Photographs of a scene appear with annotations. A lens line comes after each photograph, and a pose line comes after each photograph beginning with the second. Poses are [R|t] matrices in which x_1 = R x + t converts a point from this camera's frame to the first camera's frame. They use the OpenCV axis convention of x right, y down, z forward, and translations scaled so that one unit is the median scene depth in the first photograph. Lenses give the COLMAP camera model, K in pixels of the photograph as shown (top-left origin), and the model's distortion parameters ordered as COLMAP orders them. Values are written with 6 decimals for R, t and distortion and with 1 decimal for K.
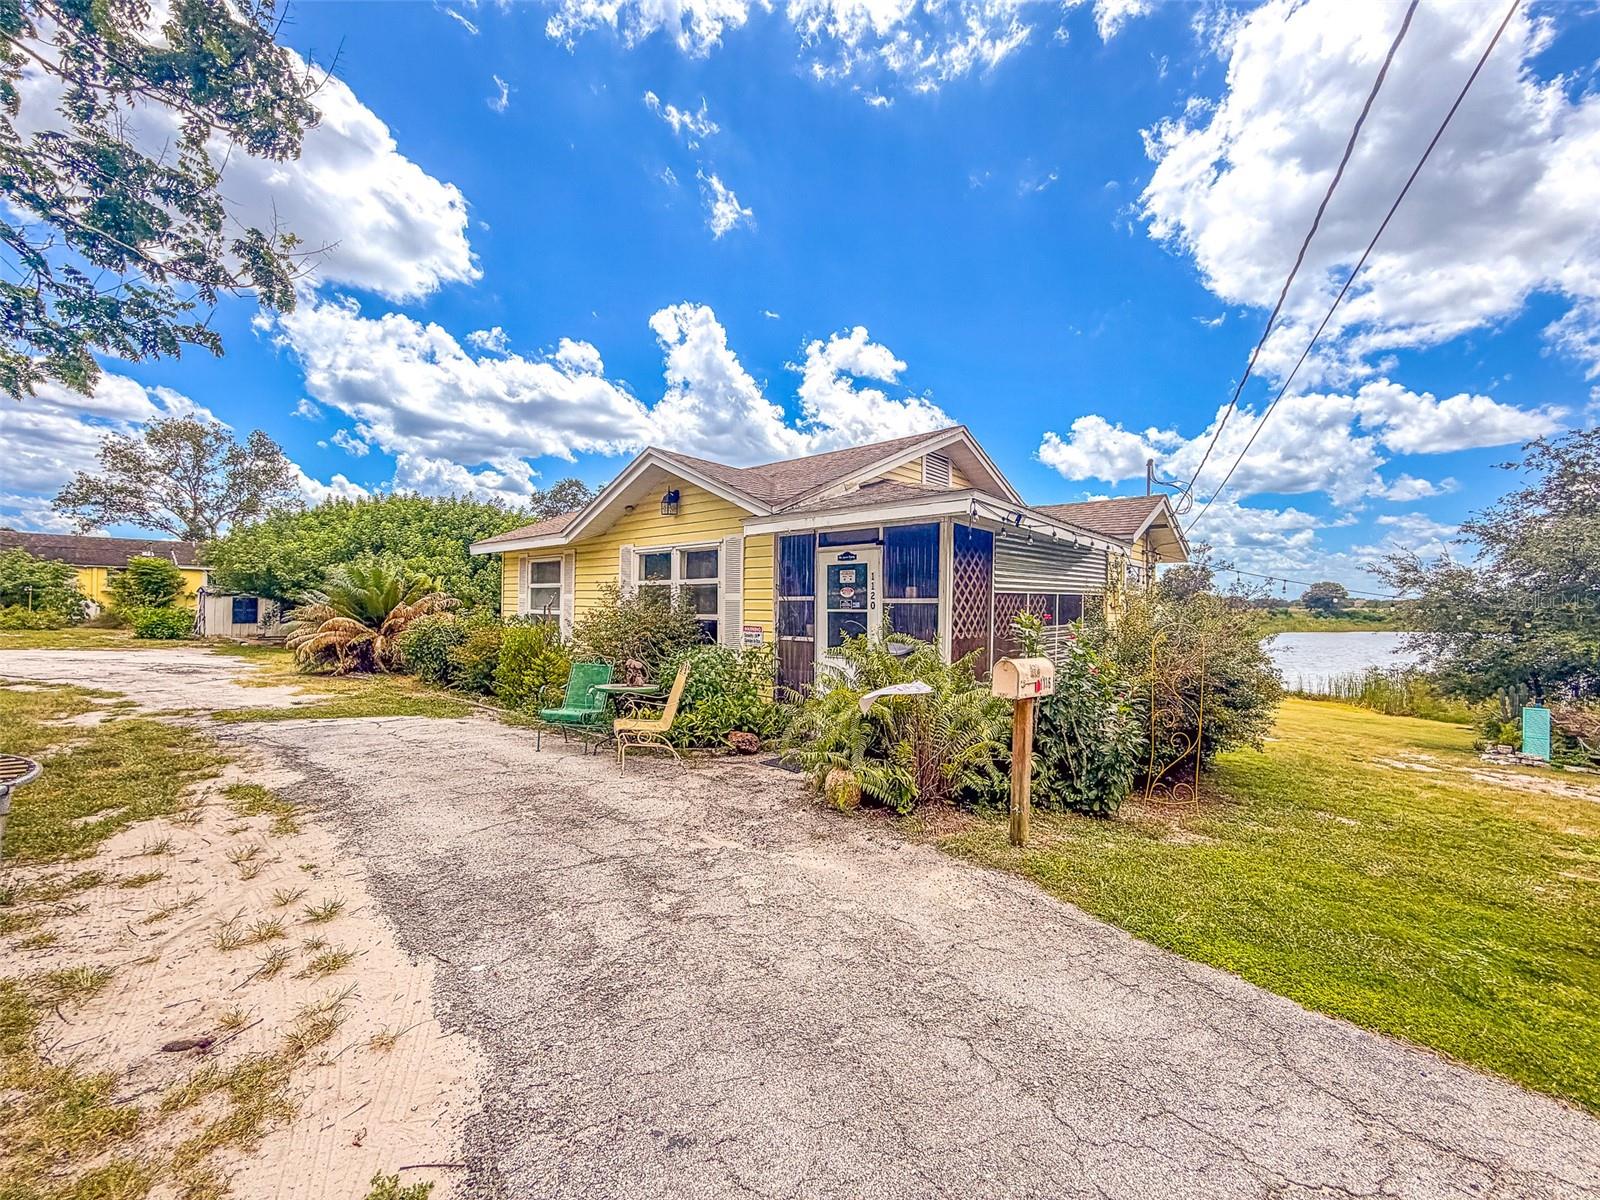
lens RADIAL K [[638.7, 0, 801.4], [0, 638.7, 599.8], [0, 0, 1]] dist [0.002660, 0.000243]
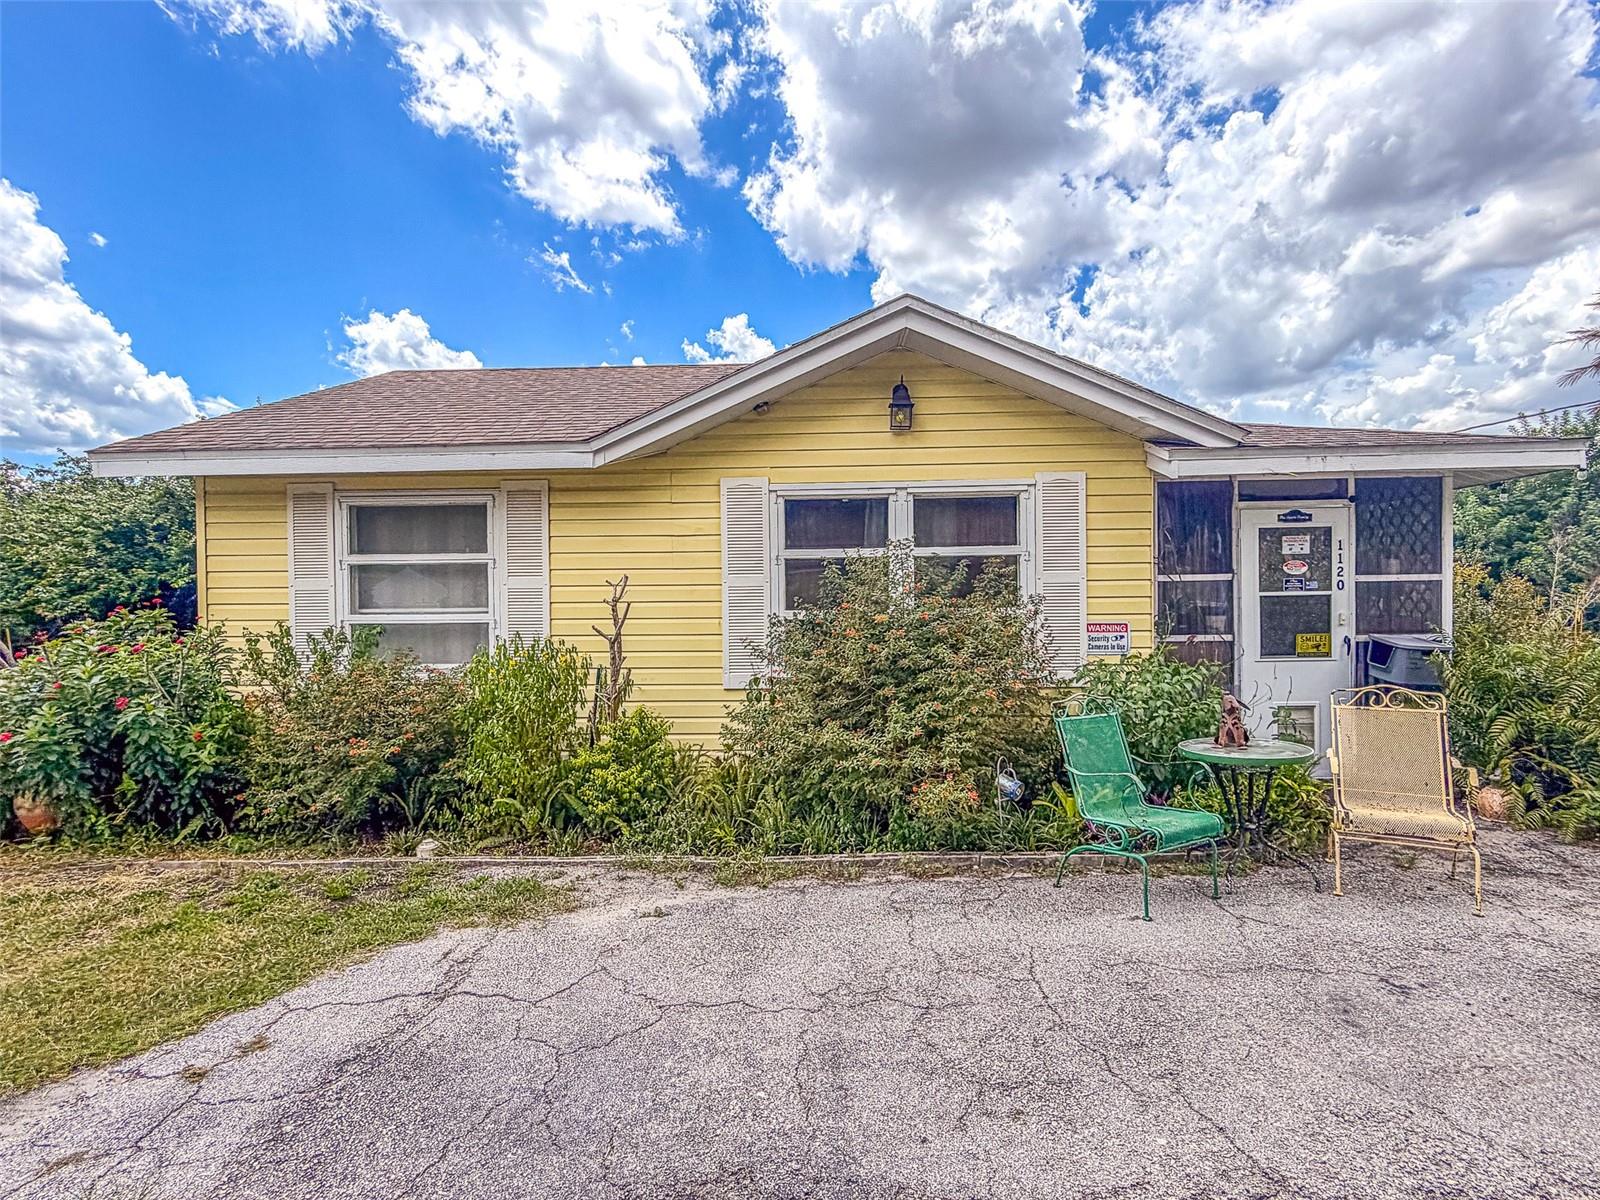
lens RADIAL K [[764.5, 0, 791.3], [0, 764.5, 599.8], [0, 0, 1]] dist [-0.000891, -0.000197]
pose [[0.767312, -0.029143, 0.640611, -0.835410], [0.015037, 0.999510, 0.027458, -0.007147], [-0.641097, -0.011436, 0.767374, 0.660748]]
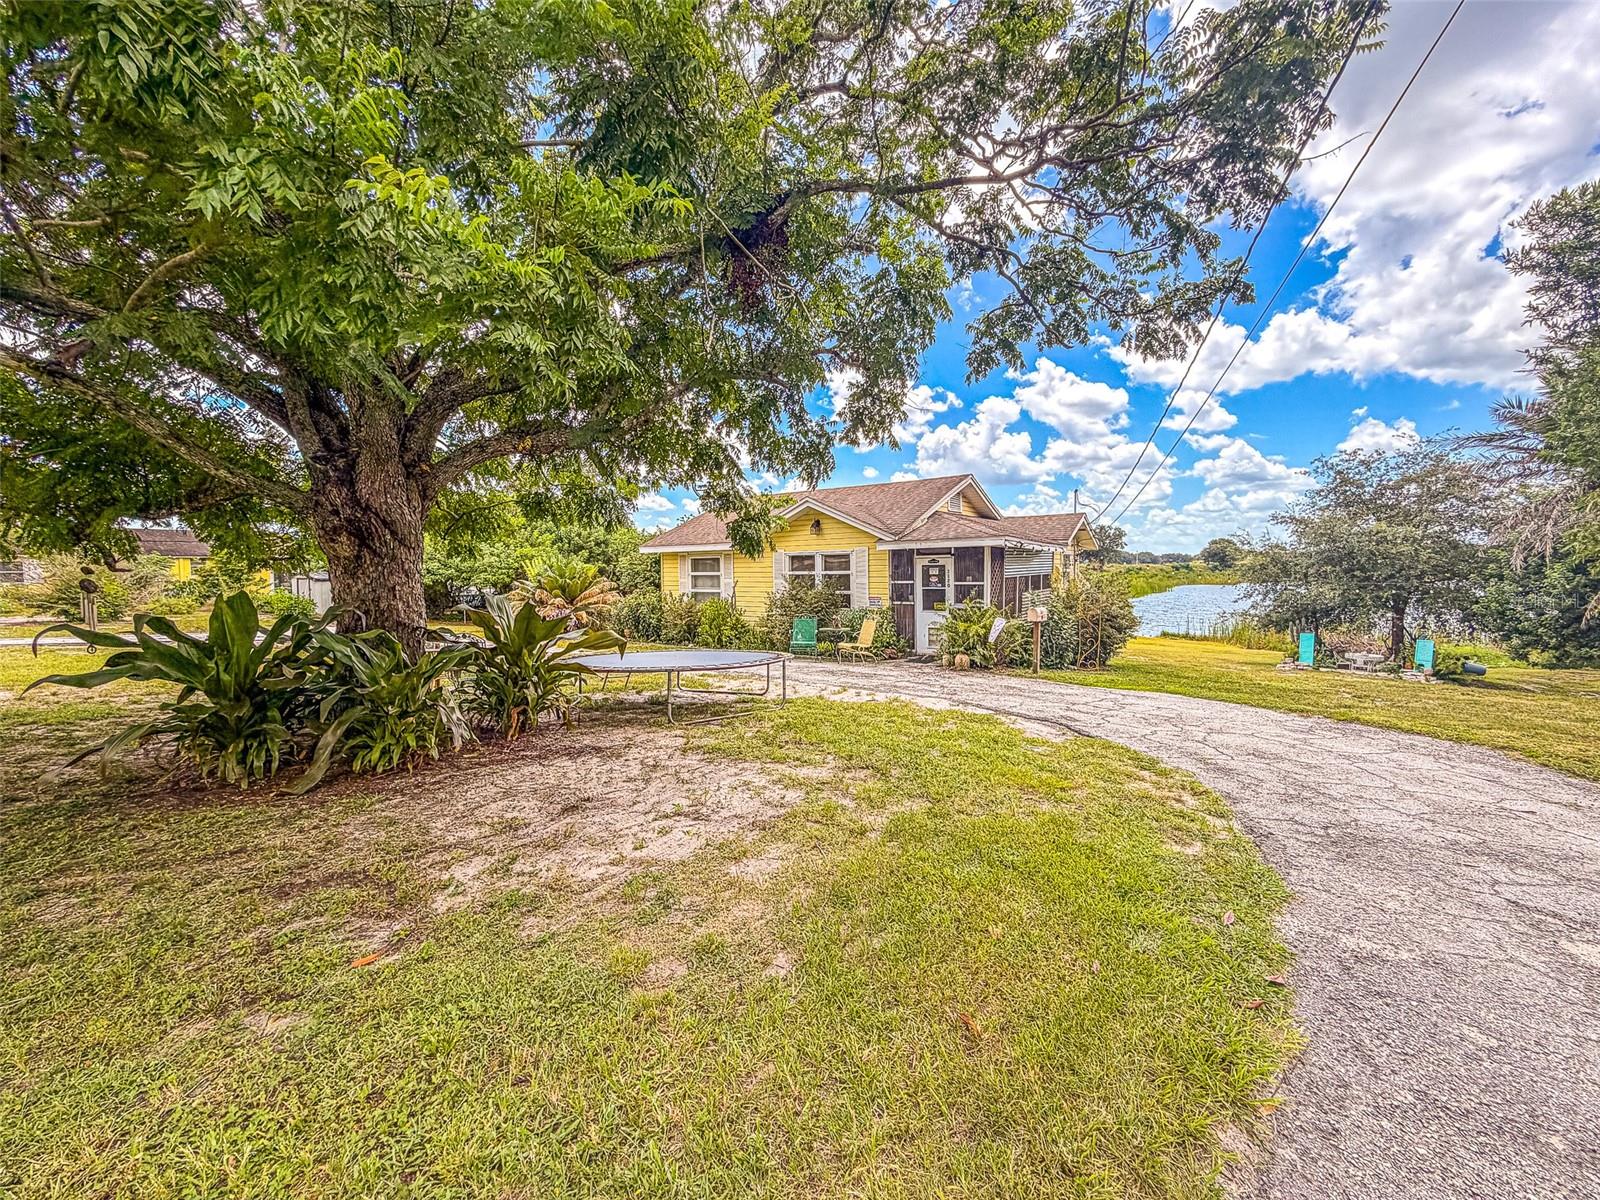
lens RADIAL K [[638.7, 0, 798.3], [0, 638.7, 600.3], [0, 0, 1]] dist [0.002660, 0.000243]
pose [[0.994865, -0.028394, 0.097148, -0.508566], [0.022815, 0.998052, 0.058058, -0.066177], [-0.098607, -0.055543, 0.993575, -0.883353]]
